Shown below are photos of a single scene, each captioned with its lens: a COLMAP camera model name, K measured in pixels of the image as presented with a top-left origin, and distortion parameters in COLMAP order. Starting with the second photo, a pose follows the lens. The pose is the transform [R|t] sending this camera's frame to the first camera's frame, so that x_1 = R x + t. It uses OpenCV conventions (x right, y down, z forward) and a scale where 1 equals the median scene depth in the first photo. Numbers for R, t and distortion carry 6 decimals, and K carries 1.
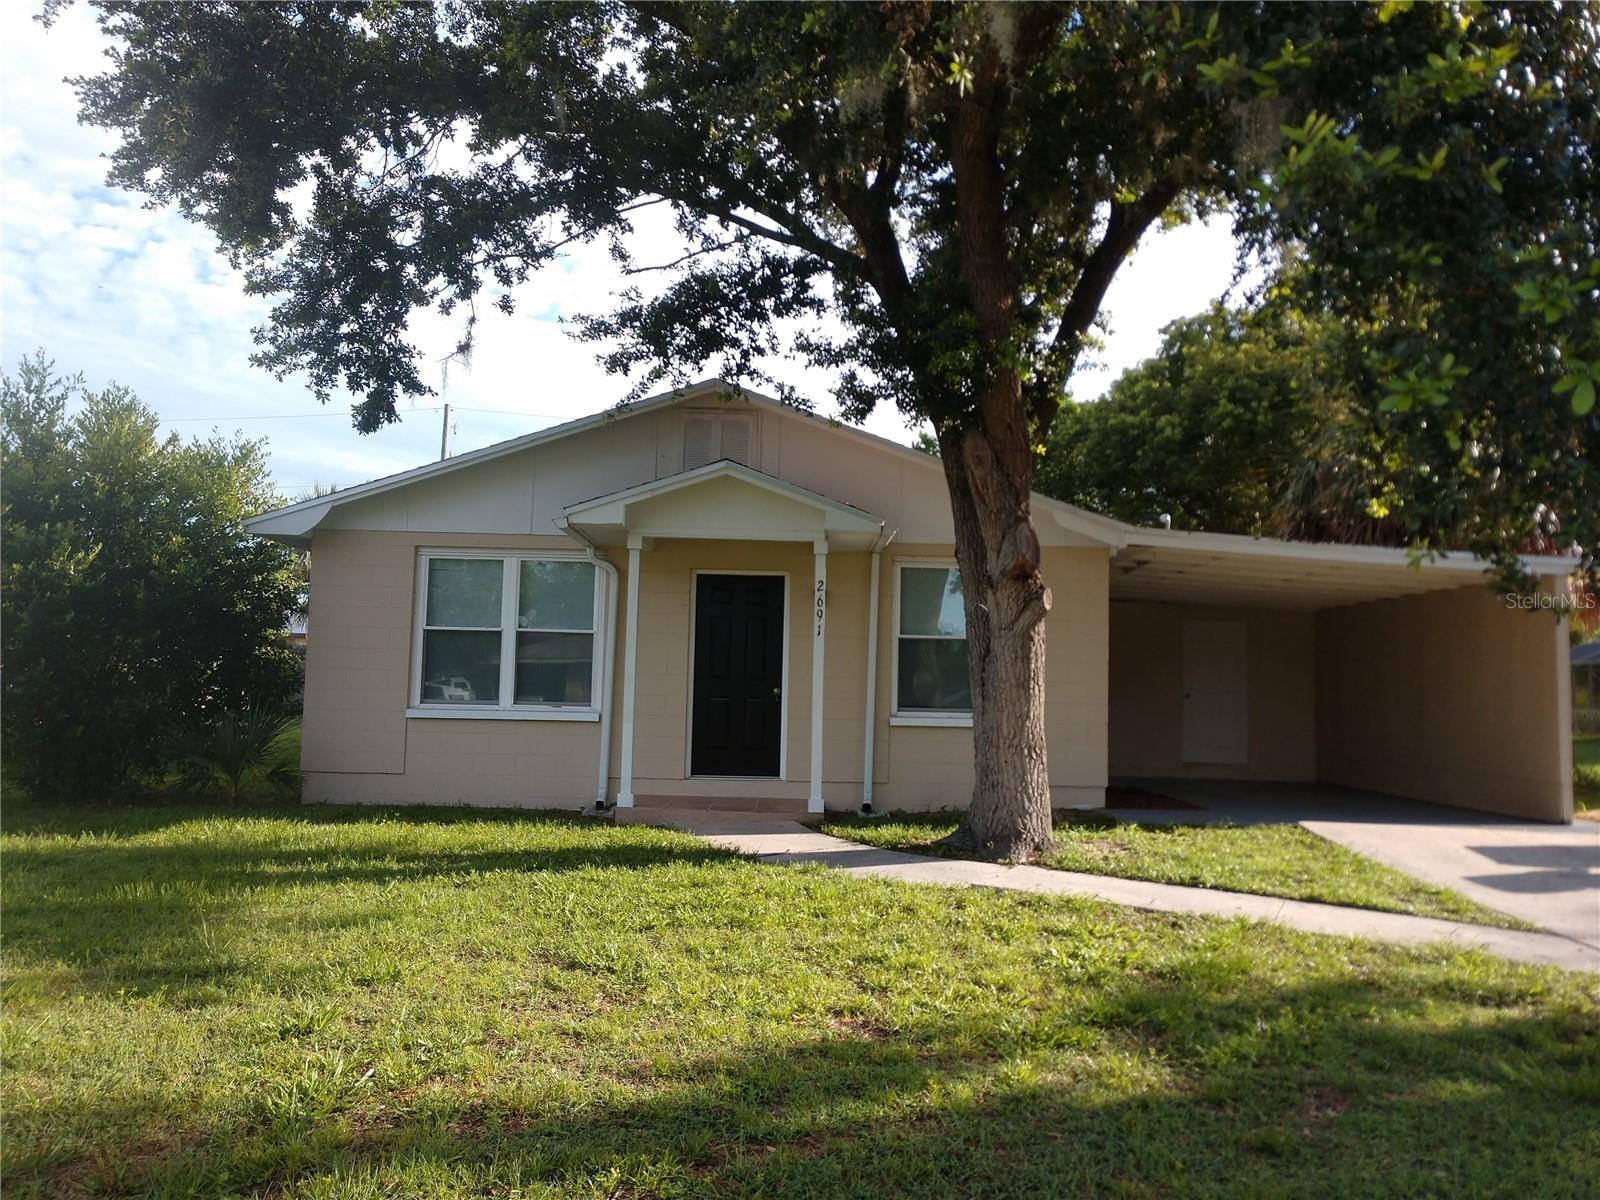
lens RADIAL K [[1205.5, 0, 808.5], [0, 1205.5, 595.8], [0, 0, 1]] dist [0.027020, -0.003063]
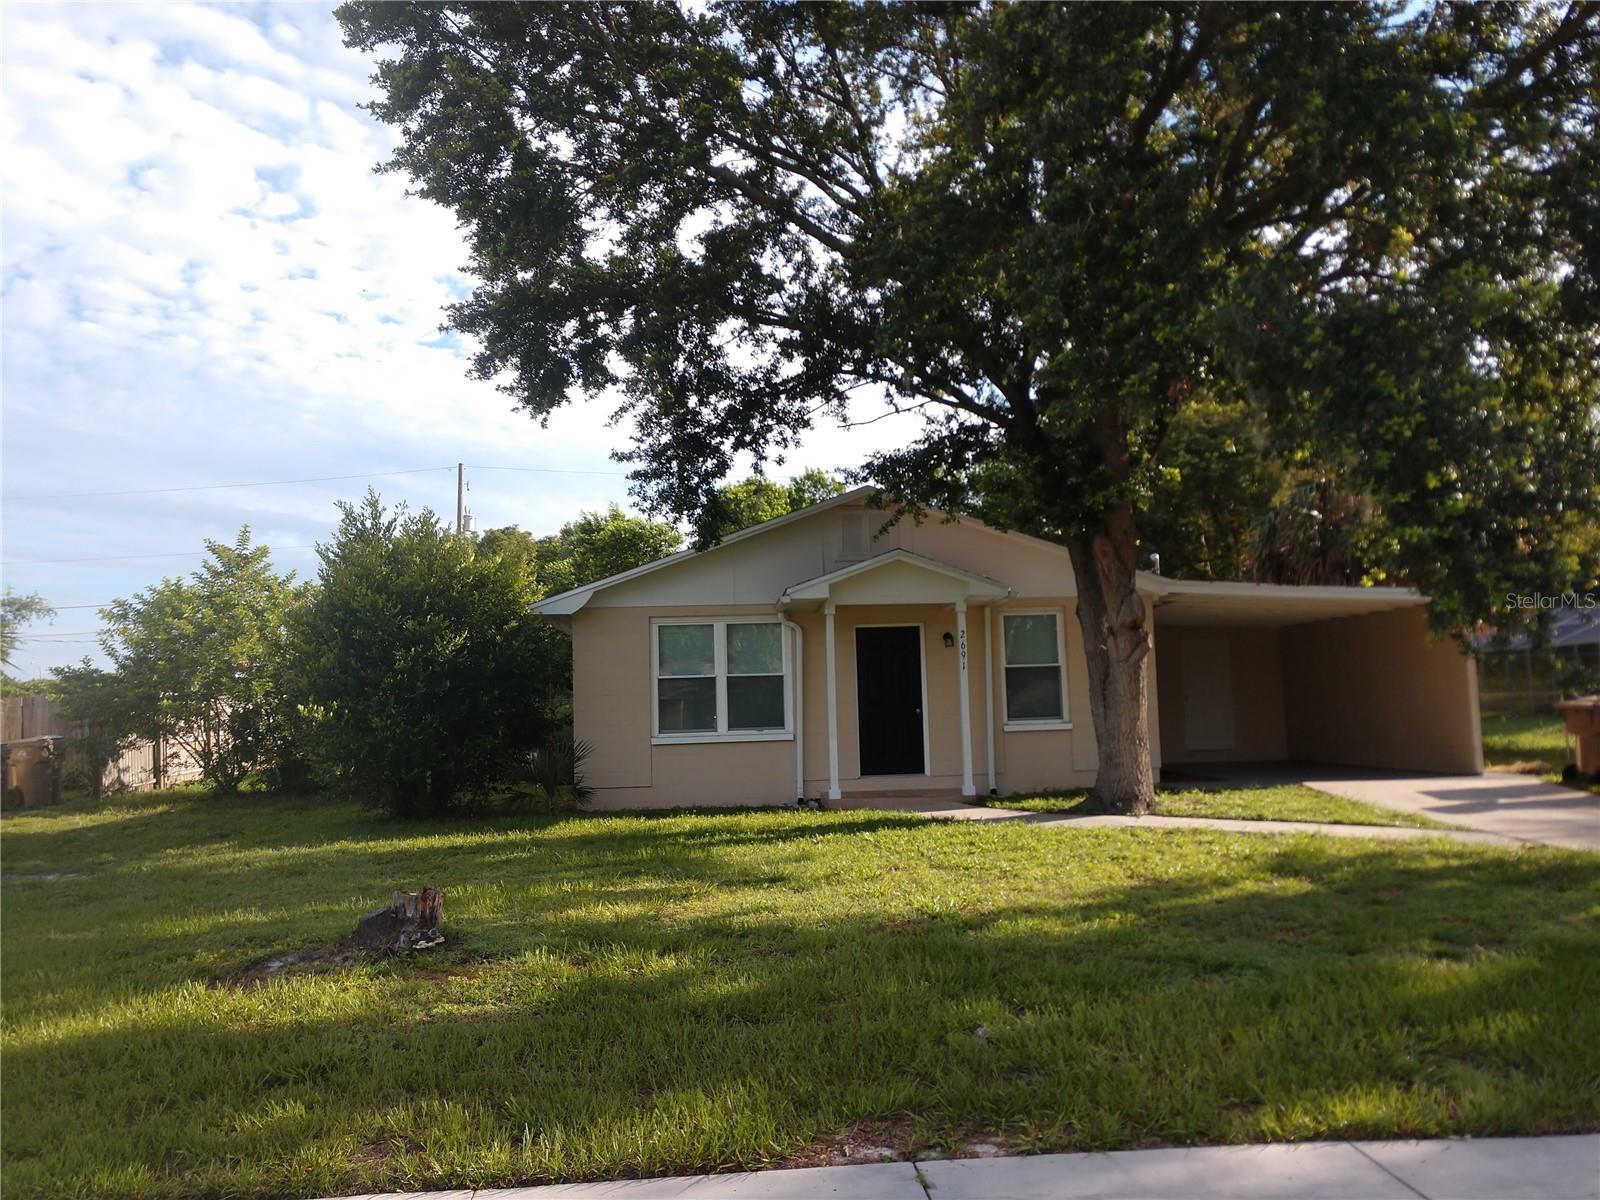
lens RADIAL K [[1205.5, 0, 808.5], [0, 1205.5, 595.8], [0, 0, 1]] dist [0.027020, -0.003063]
pose [[0.996534, -0.045184, 0.069848, -0.266250], [0.046235, 0.998839, -0.013502, -0.042370], [-0.069157, 0.016685, 0.997466, -0.392057]]
